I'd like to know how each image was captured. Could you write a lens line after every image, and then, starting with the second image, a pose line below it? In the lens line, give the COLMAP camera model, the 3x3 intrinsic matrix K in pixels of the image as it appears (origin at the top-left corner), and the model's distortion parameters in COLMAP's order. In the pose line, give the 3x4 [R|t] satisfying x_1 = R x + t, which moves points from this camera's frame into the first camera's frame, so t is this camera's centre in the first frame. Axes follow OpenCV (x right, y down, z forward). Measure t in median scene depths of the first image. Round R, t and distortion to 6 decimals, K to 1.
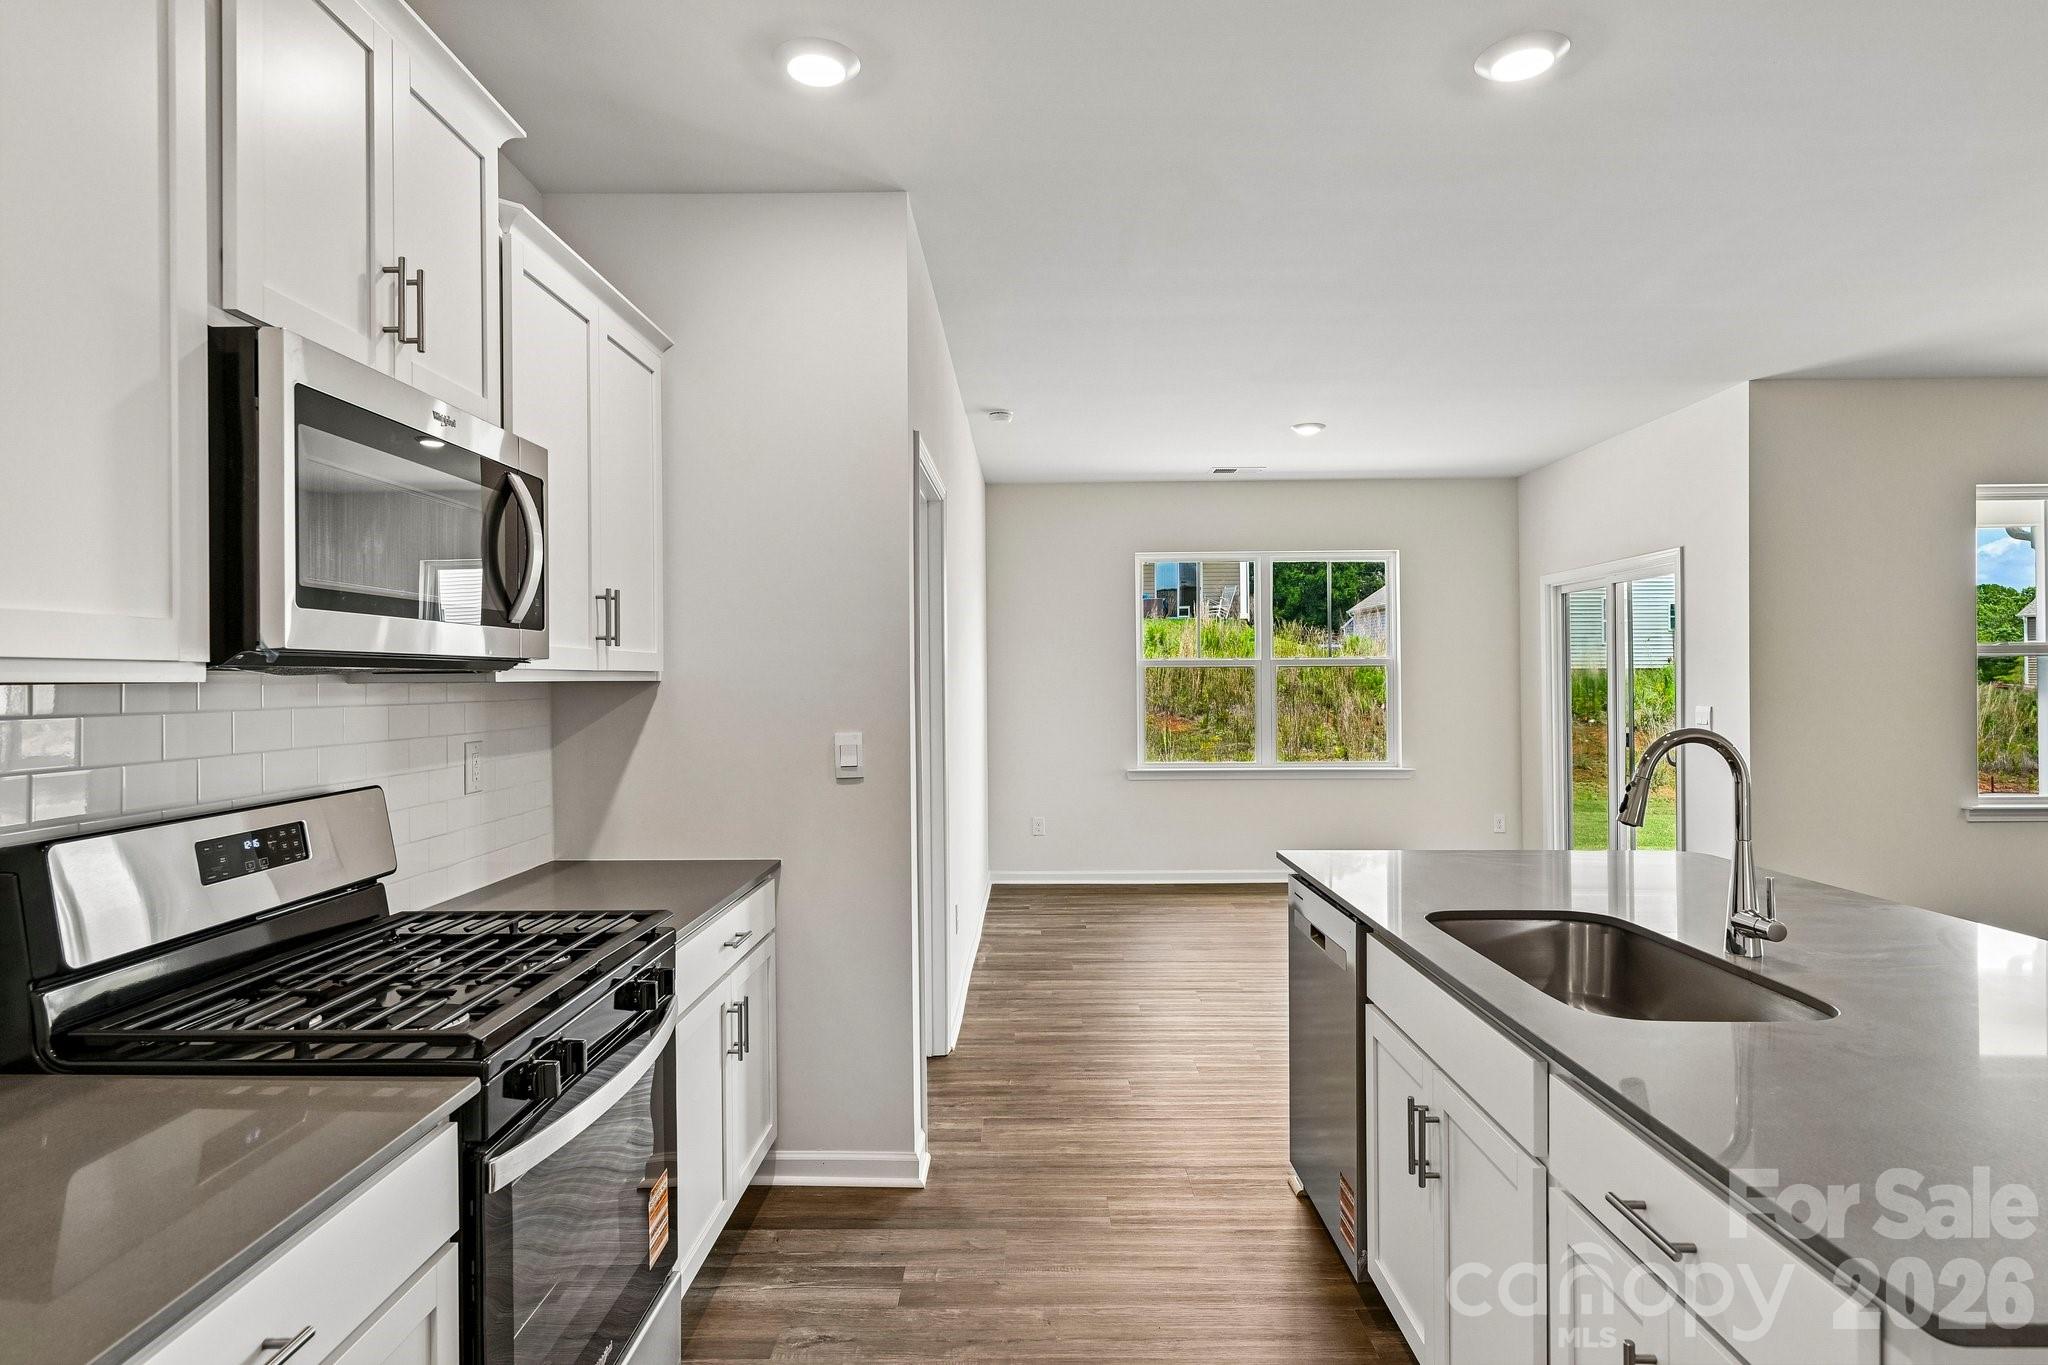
lens RADIAL K [[1109.2, 0, 1029.8], [0, 1109.2, 679.1], [0, 0, 1]] dist [0.002631, -0.000237]
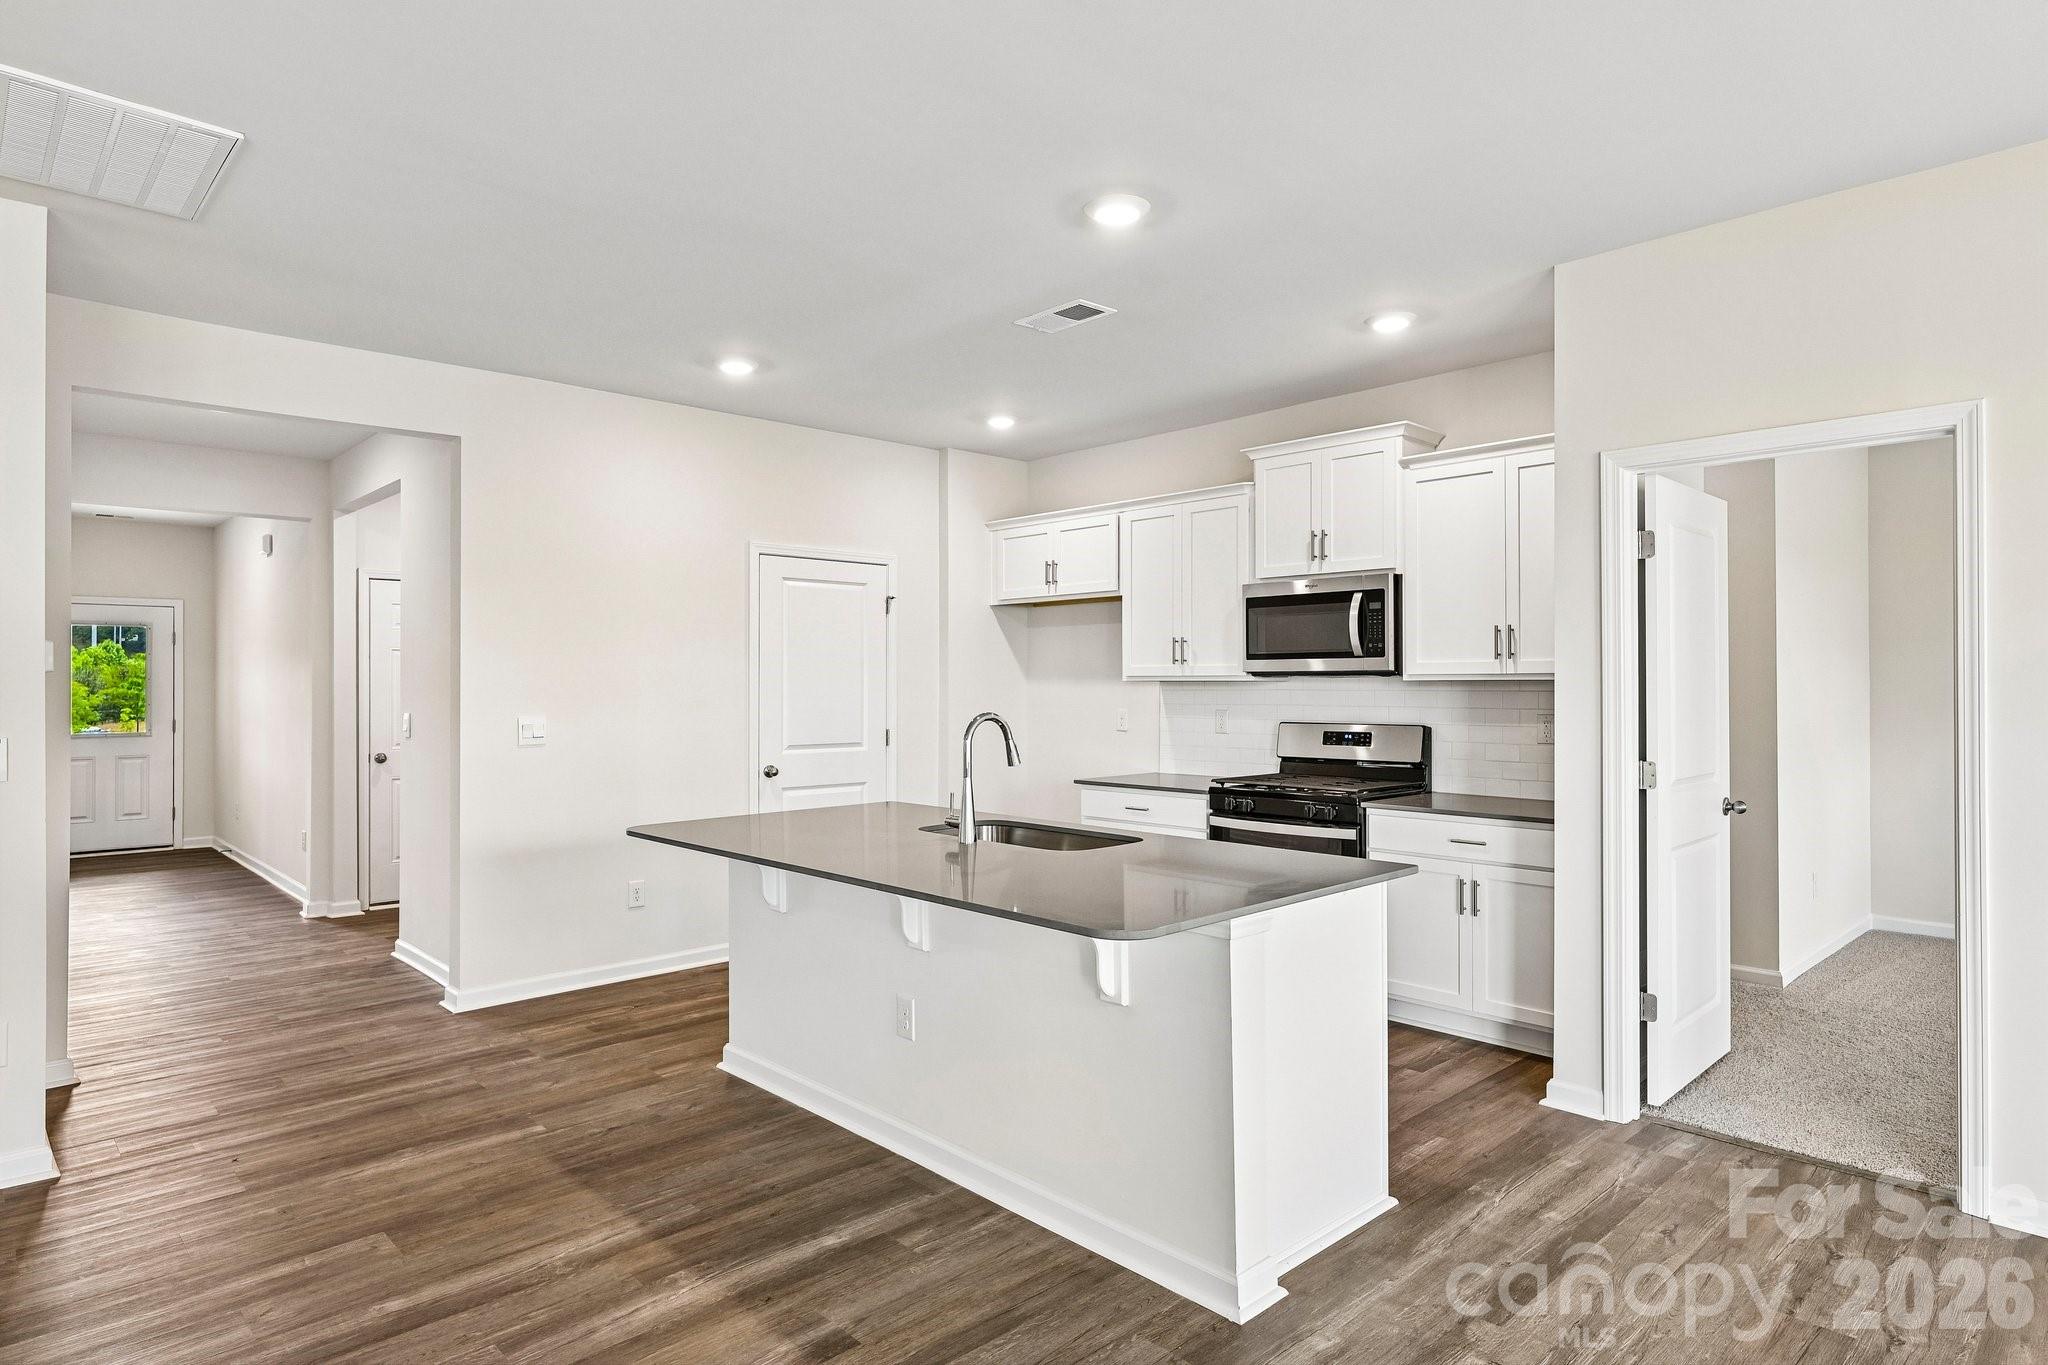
lens RADIAL K [[1153.2, 0, 1016.8], [0, 1153.2, 688.7], [0, 0, 1]] dist [0.006551, -0.001398]
pose [[-0.724581, 0.013603, -0.689055, 1.144041], [0.008520, 0.999906, 0.010780, -0.008536], [0.689137, 0.001940, -0.724628, 1.482301]]
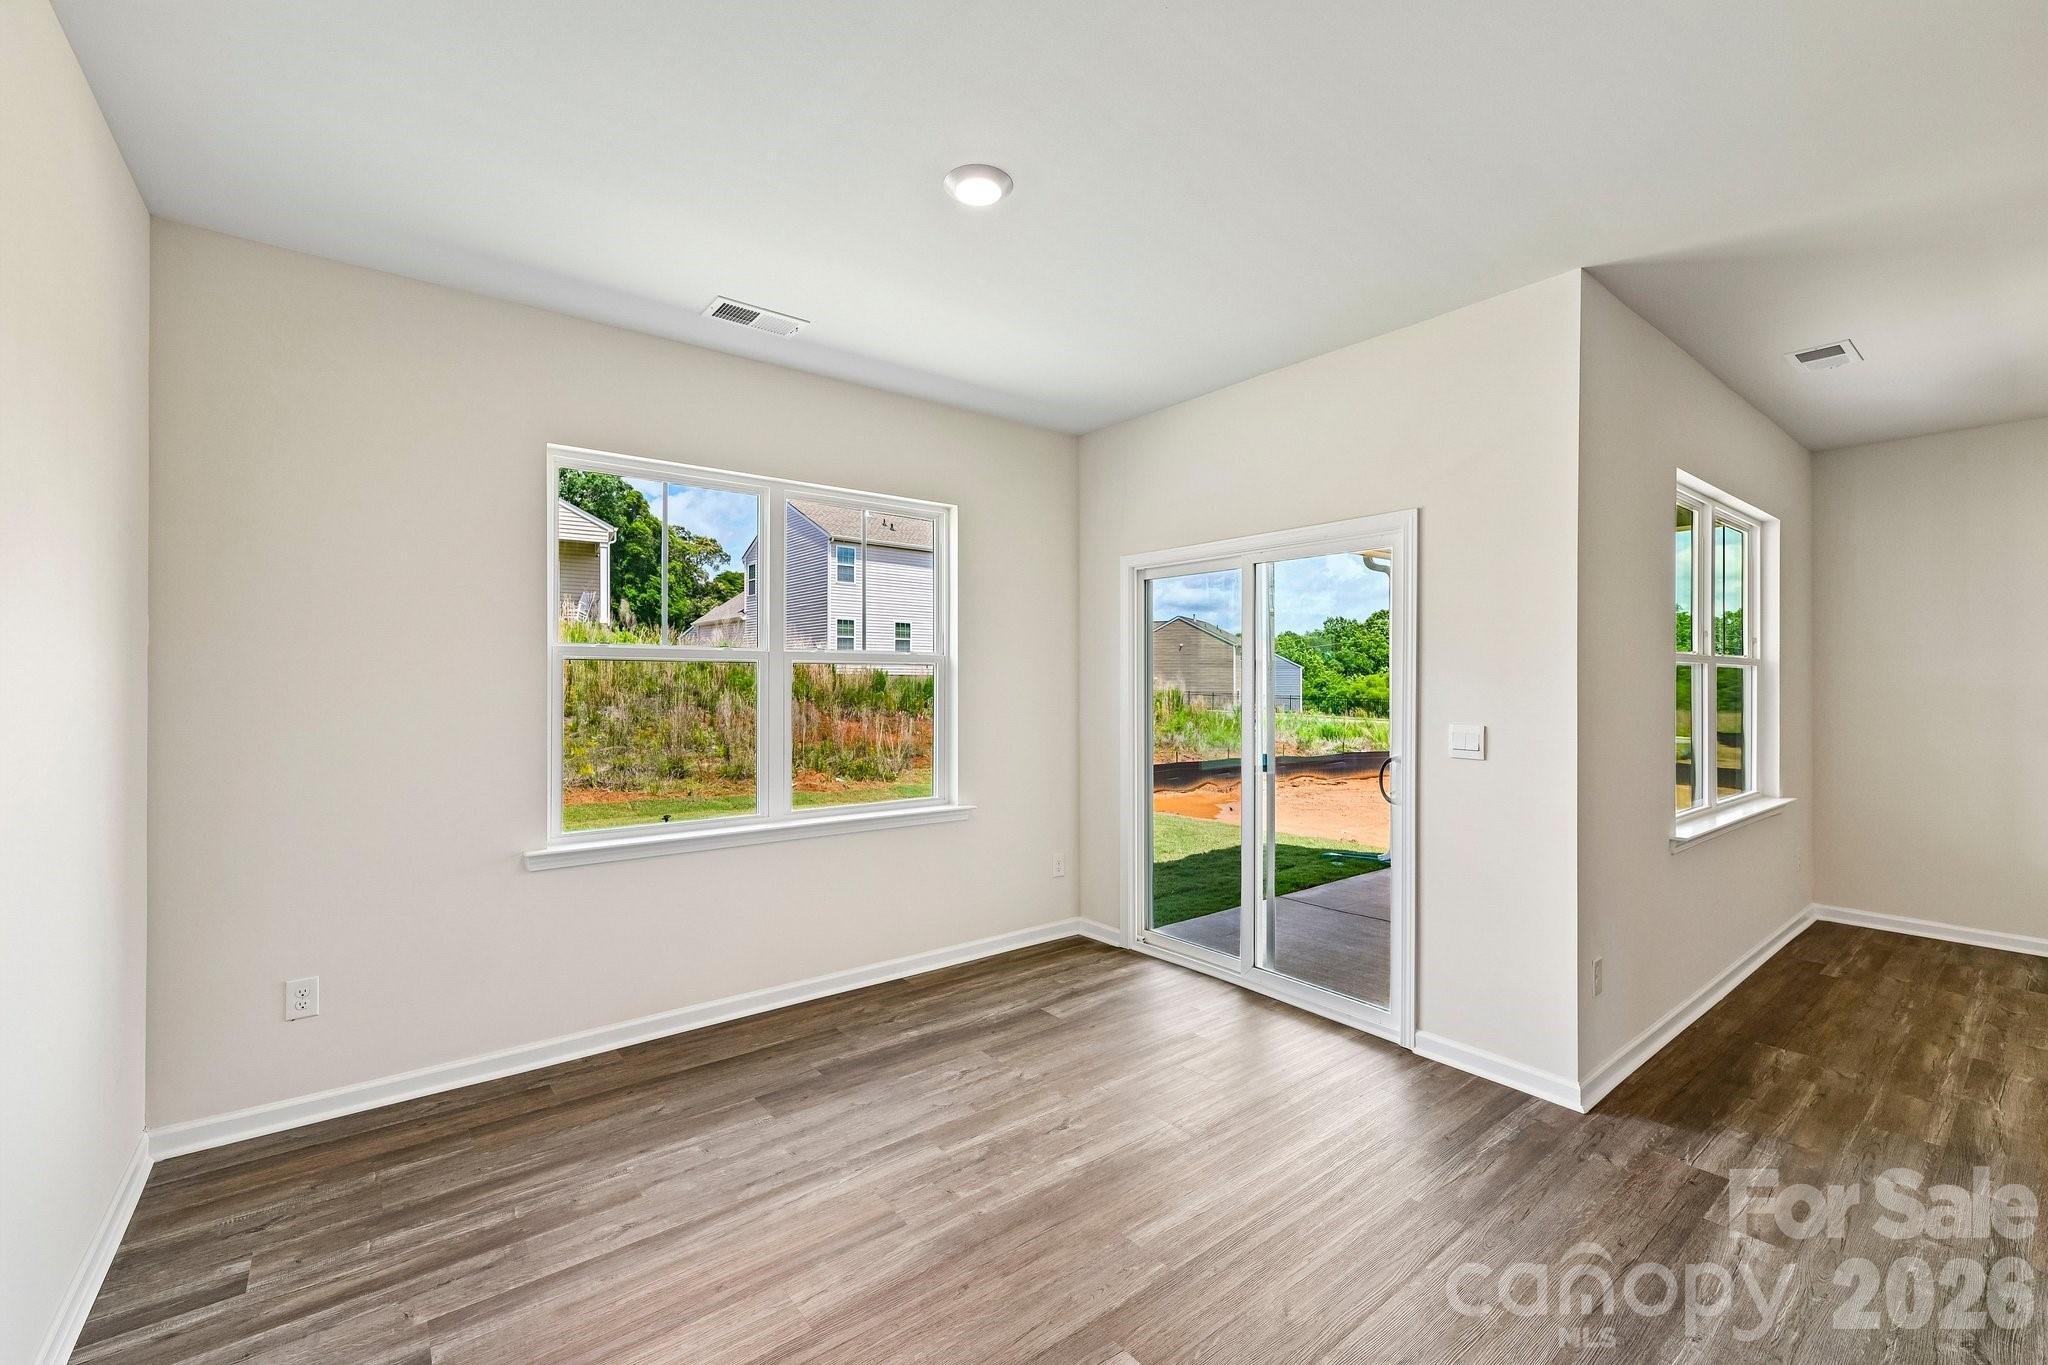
lens RADIAL K [[857.8, 0, 1010.3], [0, 857.8, 679.4], [0, 0, 1]] dist [0.010031, -0.000382]
pose [[0.794306, 0.012051, 0.607398, 0.055048], [-0.010911, 0.999925, -0.005570, 0.000694], [-0.607419, -0.002203, 0.794378, 1.342575]]
